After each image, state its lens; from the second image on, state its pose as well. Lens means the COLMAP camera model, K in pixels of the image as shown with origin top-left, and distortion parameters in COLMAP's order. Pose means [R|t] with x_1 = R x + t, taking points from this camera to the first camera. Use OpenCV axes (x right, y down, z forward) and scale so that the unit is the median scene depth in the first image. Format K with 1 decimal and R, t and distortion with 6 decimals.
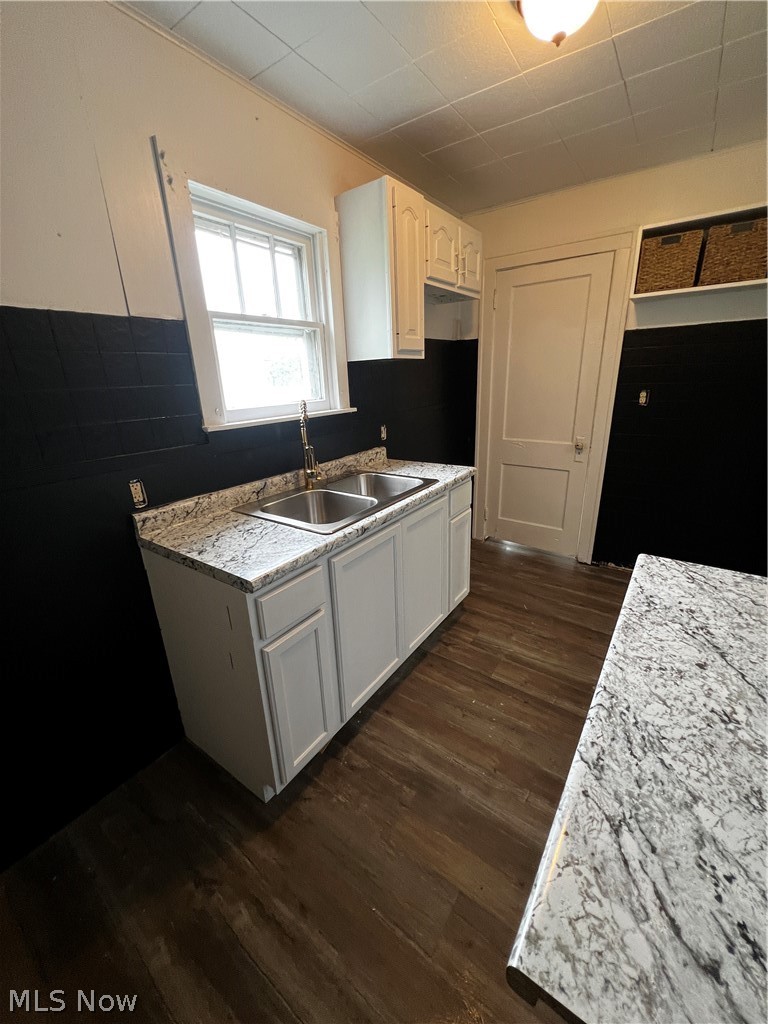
lens RADIAL K [[407.6, 0, 384.0], [0, 407.6, 512.0], [0, 0, 1]] dist [-0.000201, -0.000227]
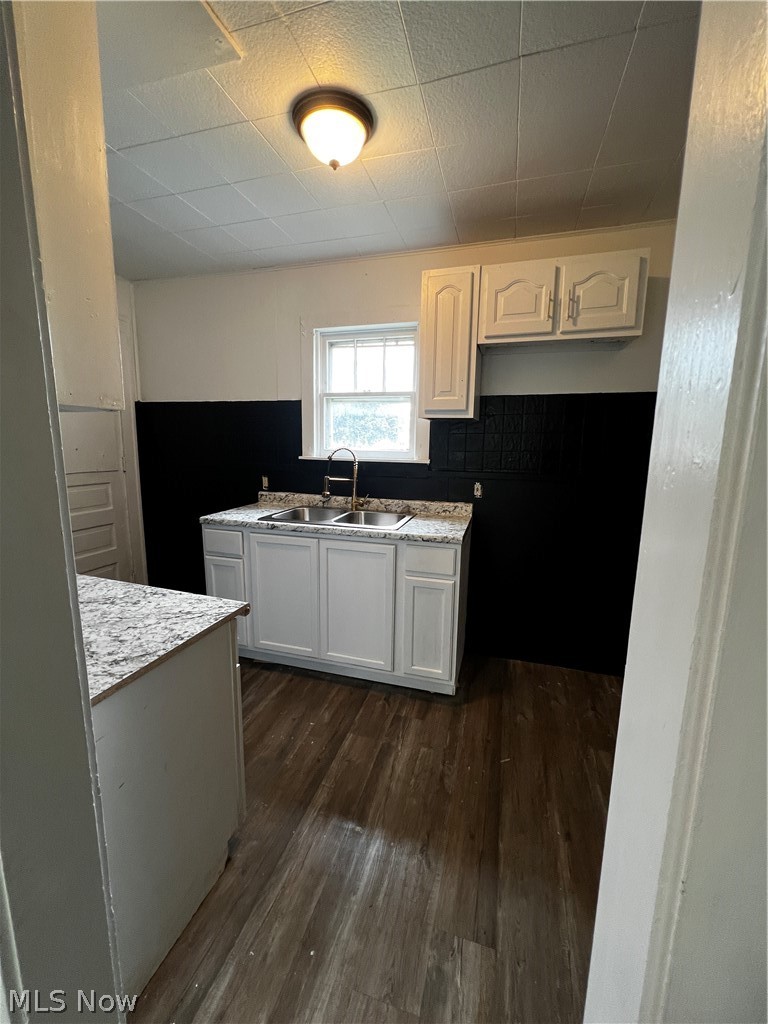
lens RADIAL K [[407.6, 0, 384.0], [0, 407.6, 512.0], [0, 0, 1]] dist [-0.000201, -0.000227]
pose [[0.316853, 0.200925, -0.926949, 1.546374], [-0.326854, 0.940571, 0.092152, -0.294766], [0.890377, 0.273778, 0.363696, 0.828685]]
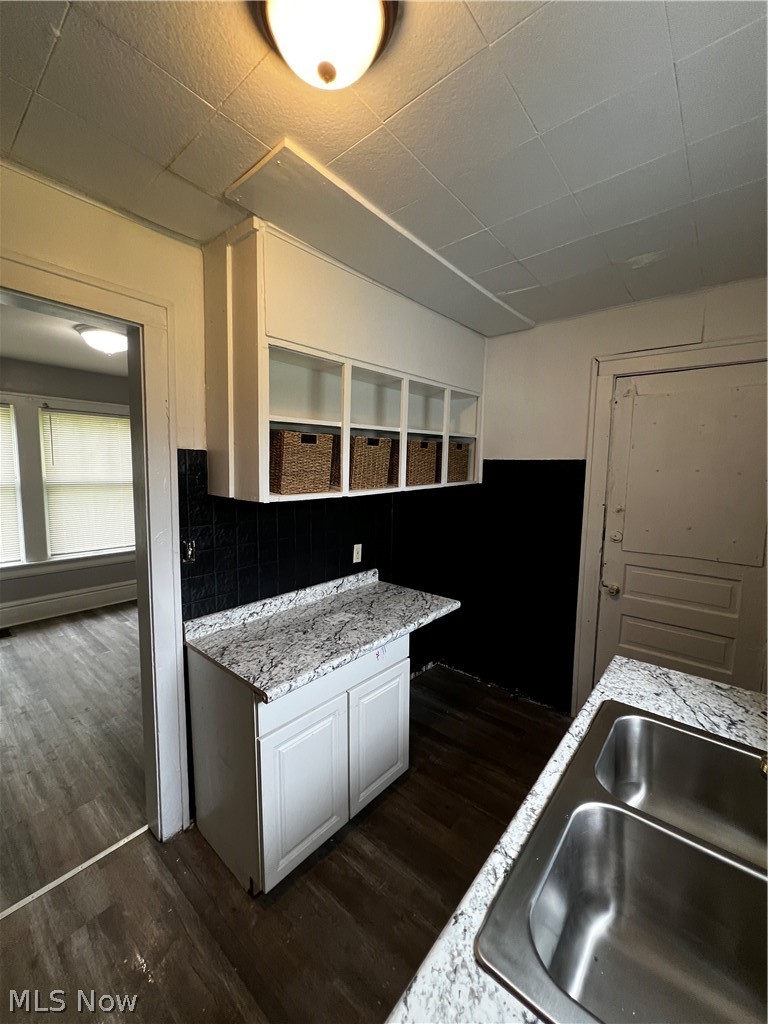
lens RADIAL K [[407.6, 0, 384.0], [0, 407.6, 512.0], [0, 0, 1]] dist [-0.000201, -0.000227]
pose [[-0.995990, 0.008525, 0.089052, 0.241724], [0.044589, 0.910296, 0.411550, -0.661169], [-0.077556, 0.413870, -0.907026, 1.613897]]
